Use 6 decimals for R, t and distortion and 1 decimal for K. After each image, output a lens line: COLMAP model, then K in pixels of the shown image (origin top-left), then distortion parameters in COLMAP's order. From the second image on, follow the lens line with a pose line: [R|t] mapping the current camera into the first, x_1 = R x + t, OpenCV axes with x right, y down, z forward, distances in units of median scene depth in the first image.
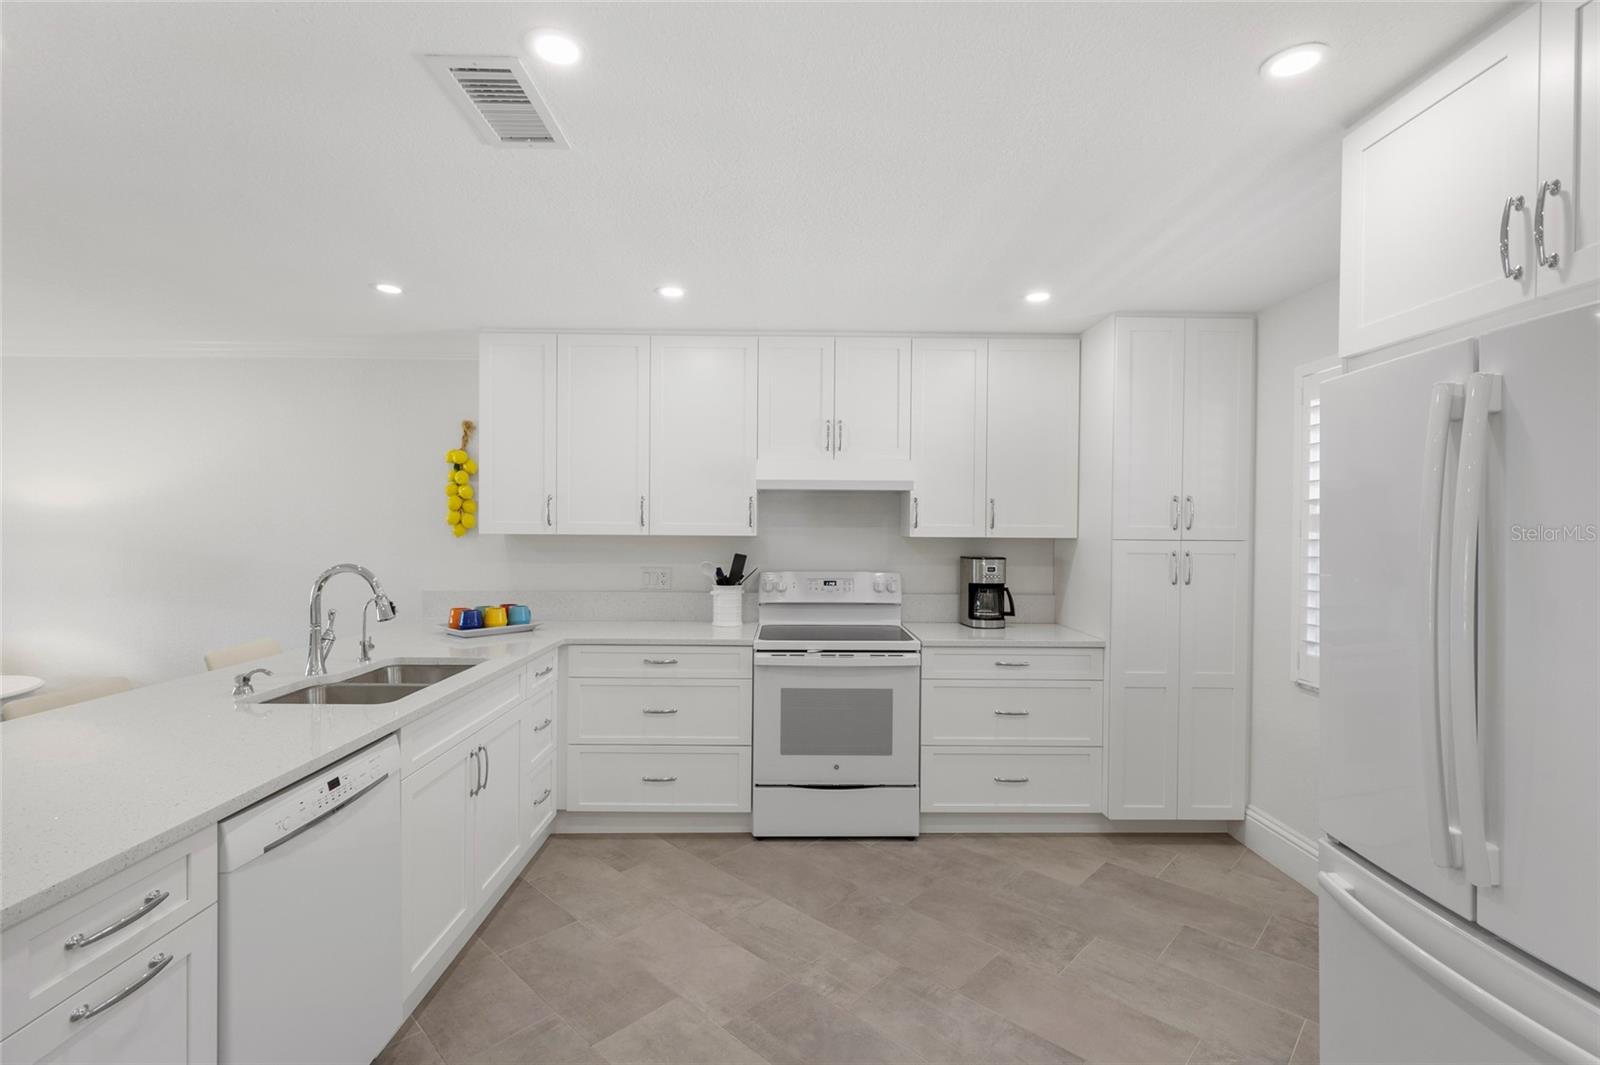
lens RADIAL K [[719.7, 0, 796.7], [0, 719.7, 535.1], [0, 0, 1]] dist [0.004426, -0.001375]
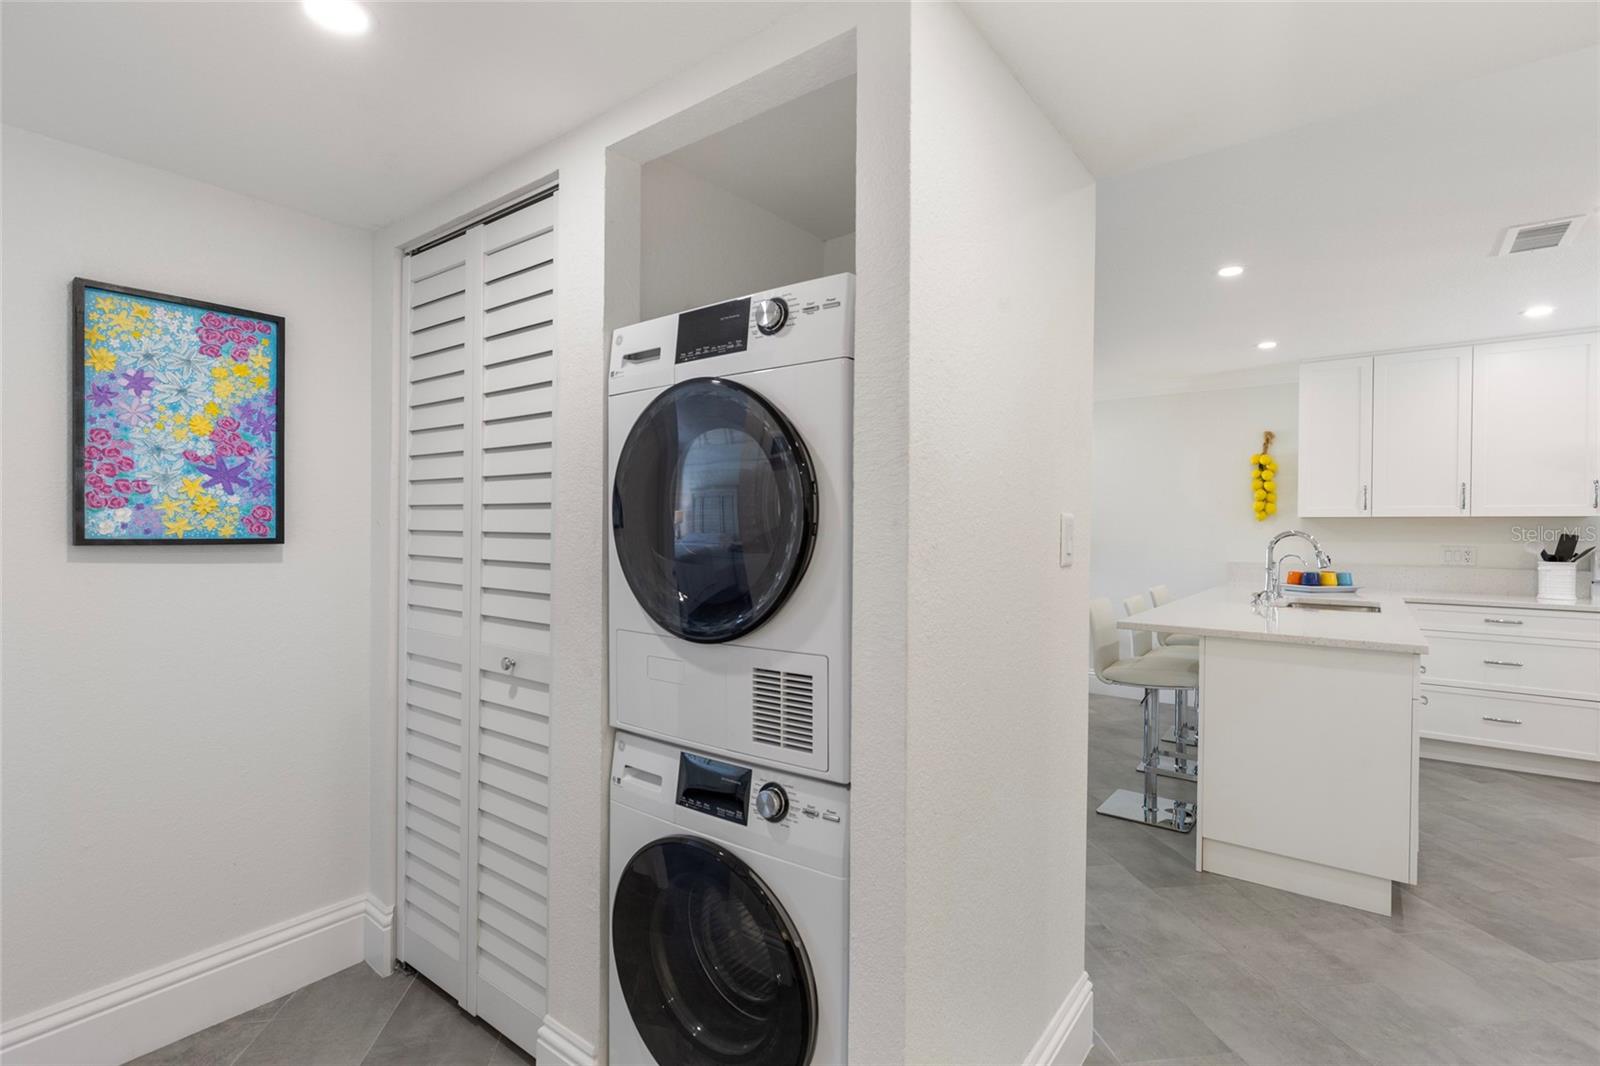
lens RADIAL K [[744.1, 0, 803.7], [0, 744.1, 532.5], [0, 0, 1]] dist [-0.000987, 0.000595]
pose [[0.791133, 0.001438, -0.611643, -0.350611], [-0.008391, 0.999929, -0.008503, 0.049034], [0.611587, 0.011859, 0.791089, -0.674937]]
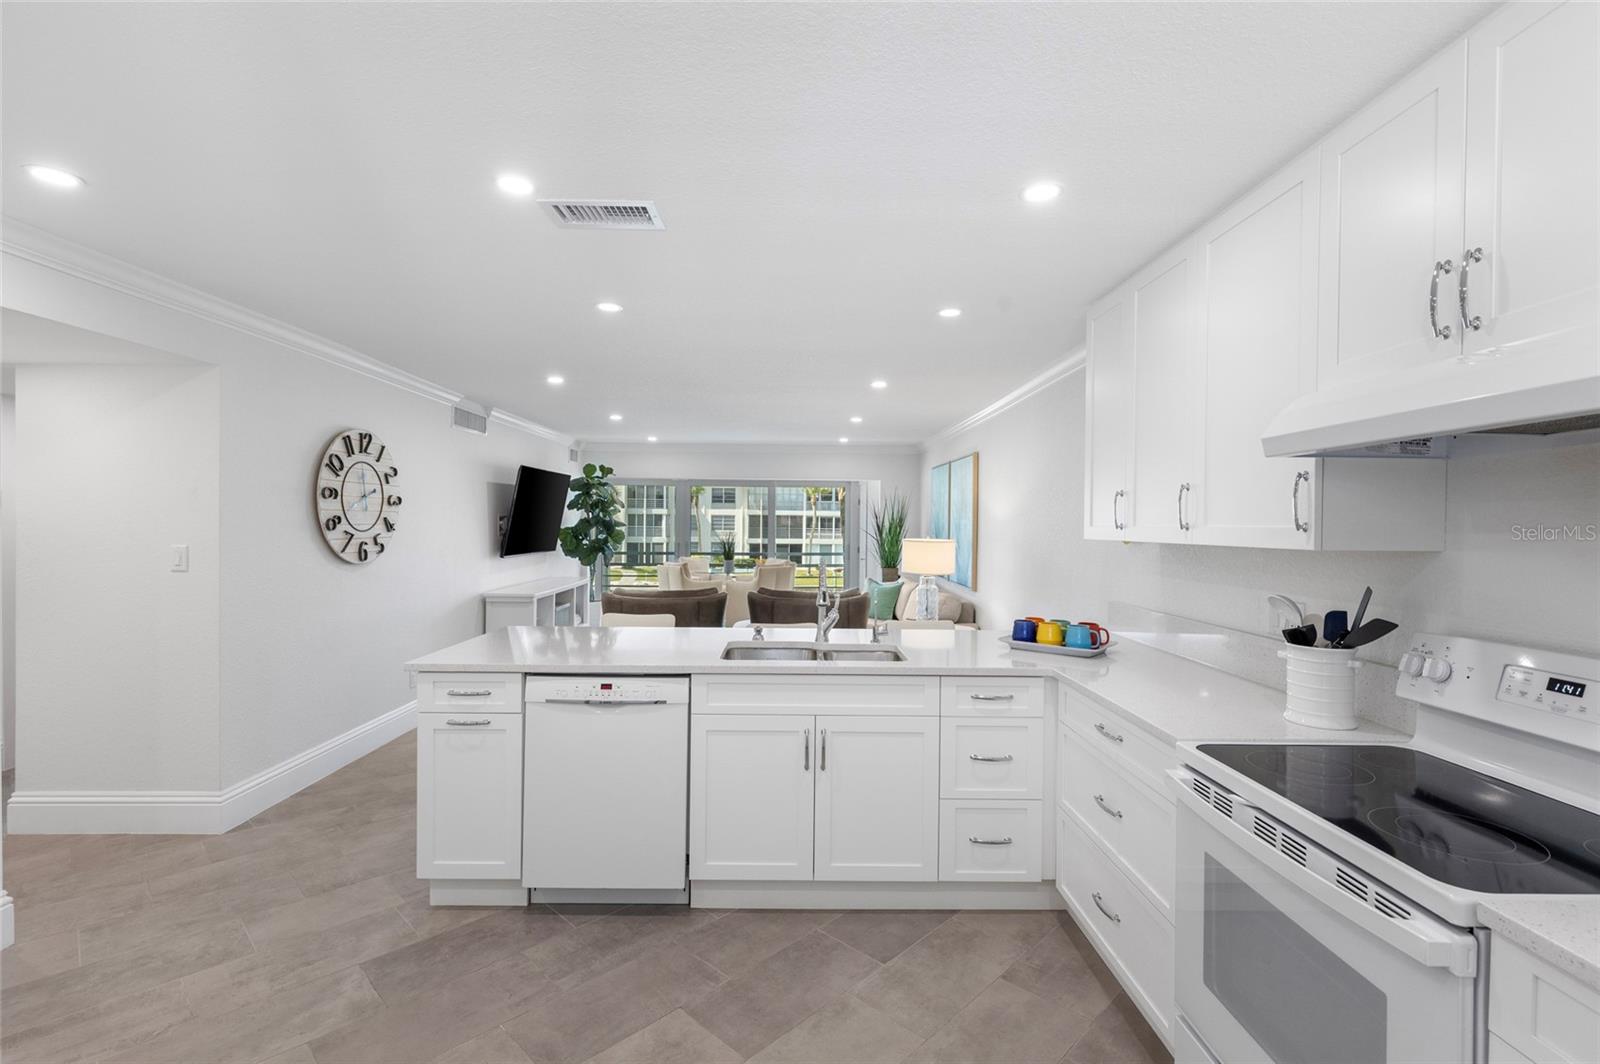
lens RADIAL K [[719.7, 0, 794.1], [0, 719.7, 534.6], [0, 0, 1]] dist [0.004426, -0.001375]
pose [[-0.002062, 0.004648, -0.999987, 0.477775], [-0.019660, 0.999796, 0.004687, -0.005782], [0.999805, 0.019669, -0.001971, 0.699333]]
